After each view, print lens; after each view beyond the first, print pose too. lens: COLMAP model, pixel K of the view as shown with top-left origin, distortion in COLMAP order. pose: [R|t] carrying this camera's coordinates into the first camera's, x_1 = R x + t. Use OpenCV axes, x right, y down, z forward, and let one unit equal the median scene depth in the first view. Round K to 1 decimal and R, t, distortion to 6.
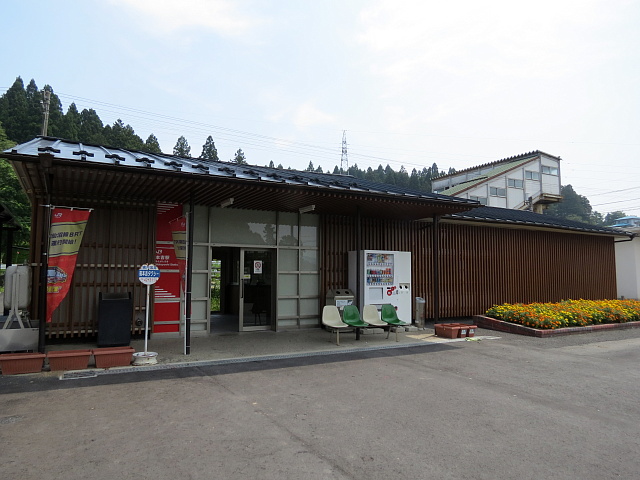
lens RADIAL K [[452.6, 0, 320.0], [0, 452.6, 240.0], [0, 0, 1]] dist [-0.023829, 0.001471]
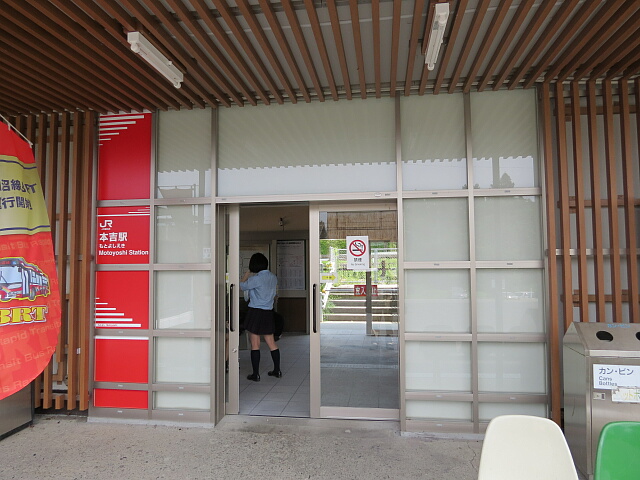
lens RADIAL K [[474.8, 0, 320.0], [0, 474.8, 240.0], [0, 0, 1]] dist [-0.002677, -0.000207]
pose [[0.805538, -0.042835, -0.590994, 0.076710], [0.057762, 0.998310, 0.006374, 0.044399], [0.589723, -0.039271, 0.806650, 0.654927]]
